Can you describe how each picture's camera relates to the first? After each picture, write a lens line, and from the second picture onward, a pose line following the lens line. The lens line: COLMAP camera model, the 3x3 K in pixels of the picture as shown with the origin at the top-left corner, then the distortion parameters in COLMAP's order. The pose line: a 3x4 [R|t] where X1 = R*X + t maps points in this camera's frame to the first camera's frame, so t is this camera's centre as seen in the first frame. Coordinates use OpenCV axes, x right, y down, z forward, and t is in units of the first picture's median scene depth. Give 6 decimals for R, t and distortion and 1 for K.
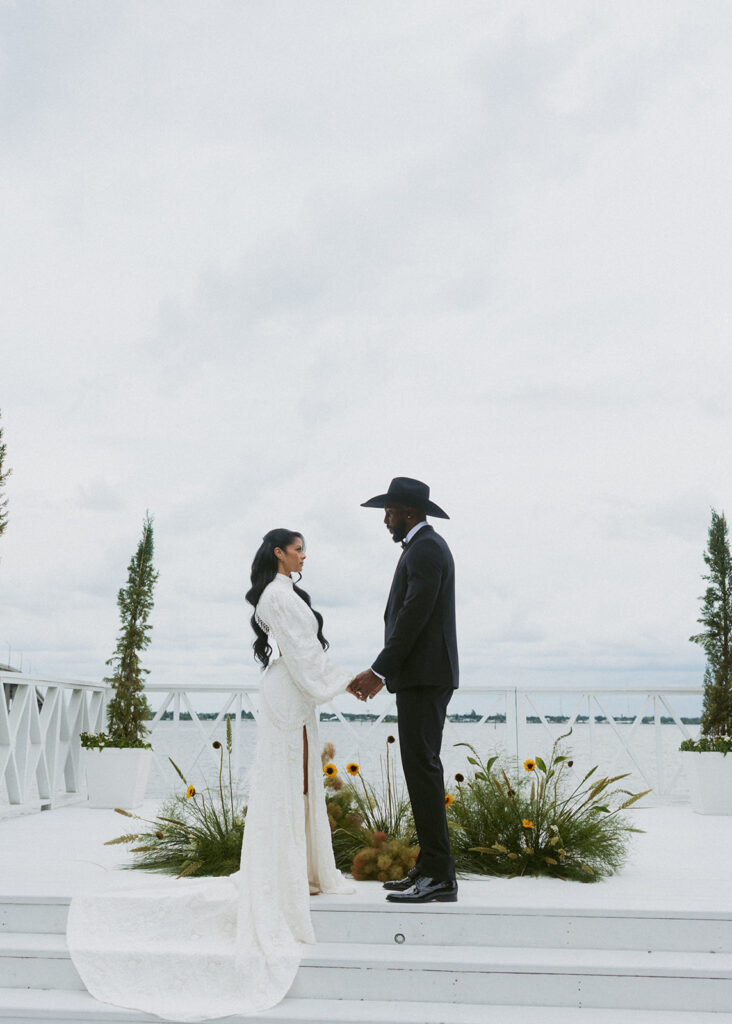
lens RADIAL K [[1074.7, 0, 336.3], [0, 1074.7, 472.4], [0, 0, 1]] dist [-0.007394, 0.007421]
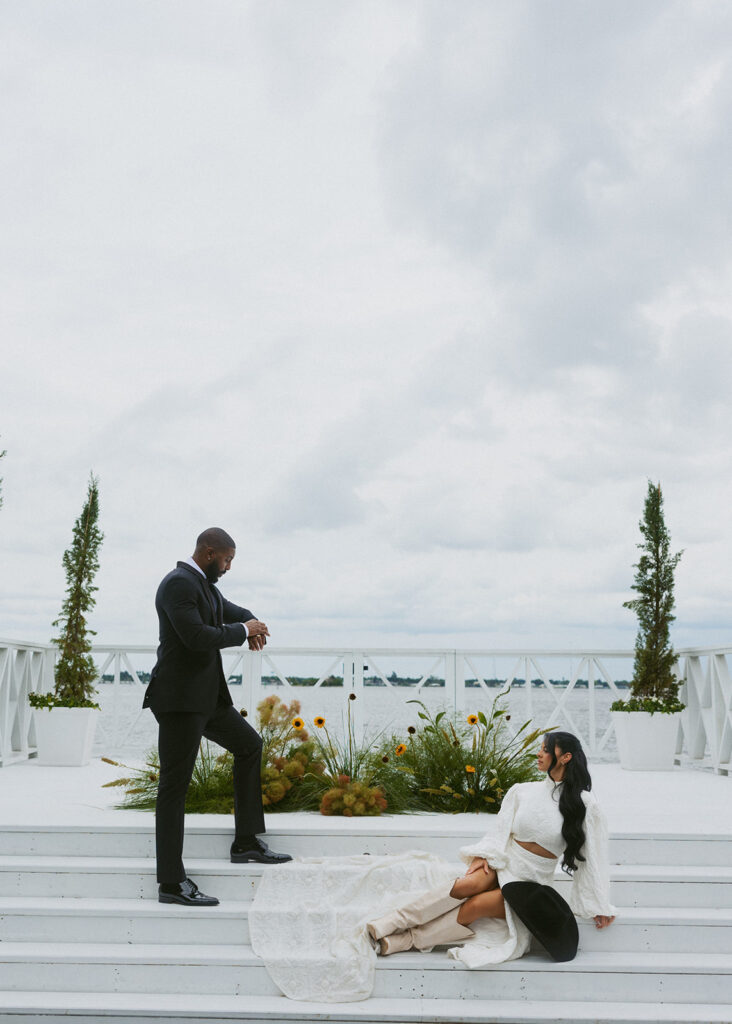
lens RADIAL K [[1217.0, 0, 329.1], [0, 1217.0, 474.3], [0, 0, 1]] dist [-0.003808, 0.008855]
pose [[0.997729, 0.013880, 0.065909, -0.034434], [-0.017591, 0.998272, 0.056061, -0.032098], [-0.065017, -0.057093, 0.996250, -0.148166]]
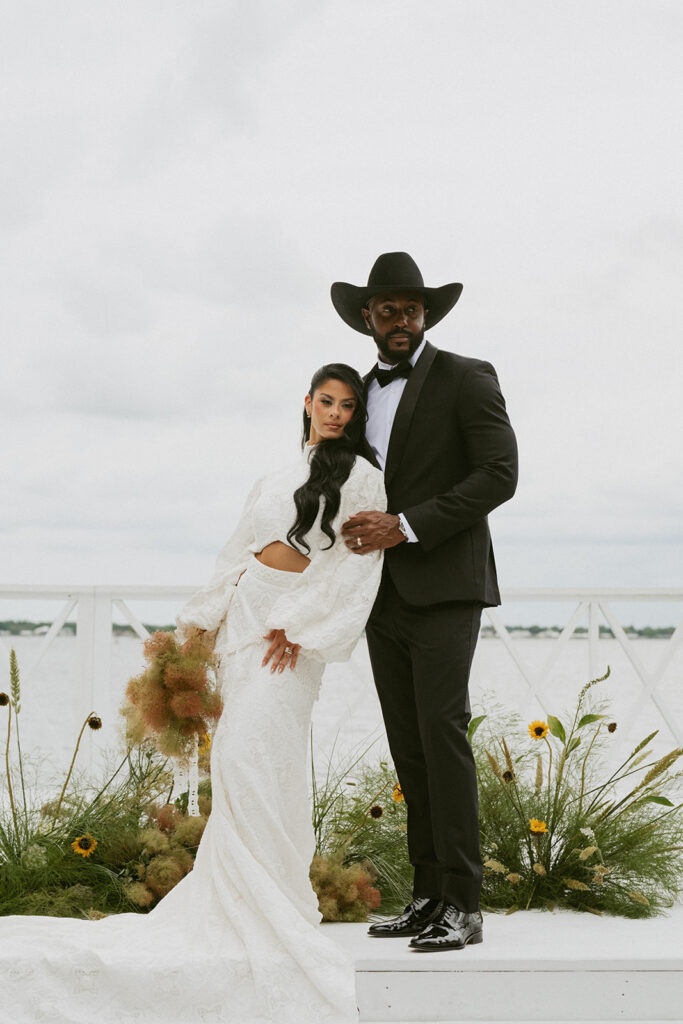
lens RADIAL K [[2044.4, 0, 341.5], [0, 2044.4, 512.0], [0, 0, 1]] dist [-0.015751, 0.046757]
pose [[0.991148, 0.006145, 0.132618, -0.043493], [-0.027958, 0.986187, 0.163259, -0.014129], [-0.129783, -0.165522, 0.977629, -0.034789]]
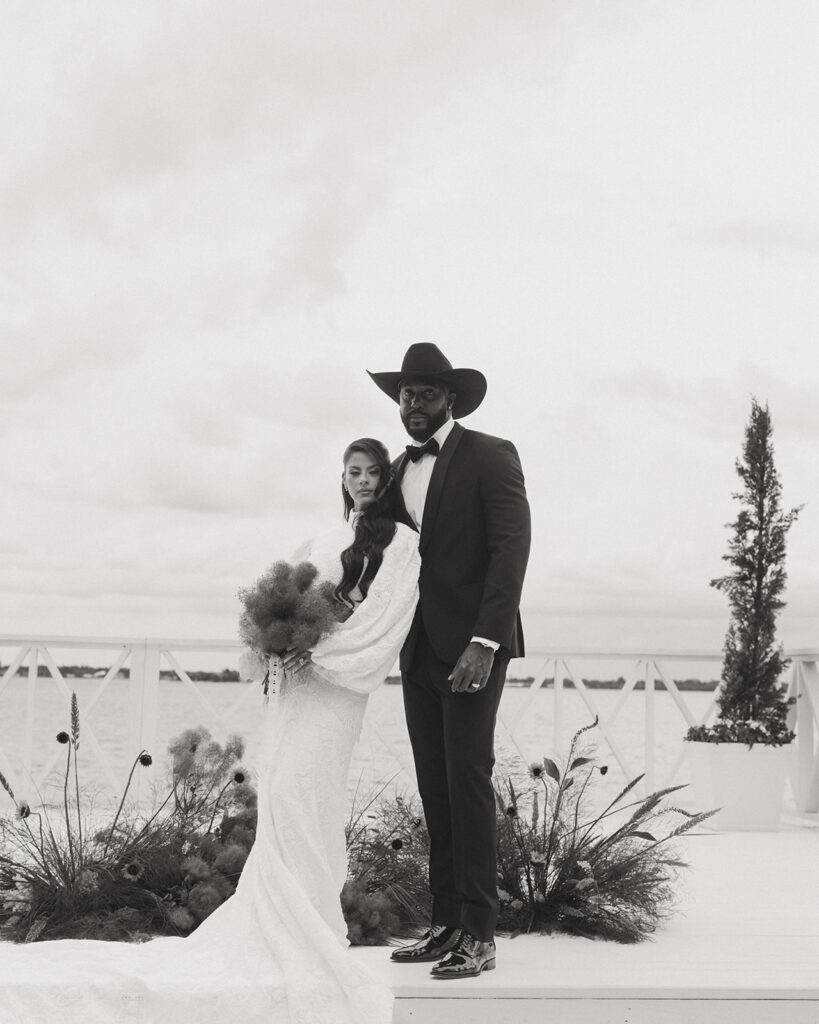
lens RADIAL K [[1586.1, 0, 412.7], [0, 1586.1, 482.4], [0, 0, 1]] dist [0.015741, 0.020904]
pose [[0.983576, 0.036024, 0.176864, -0.044617], [-0.053856, 0.993818, 0.097083, 0.000802], [-0.172274, -0.105013, 0.979436, 0.034335]]
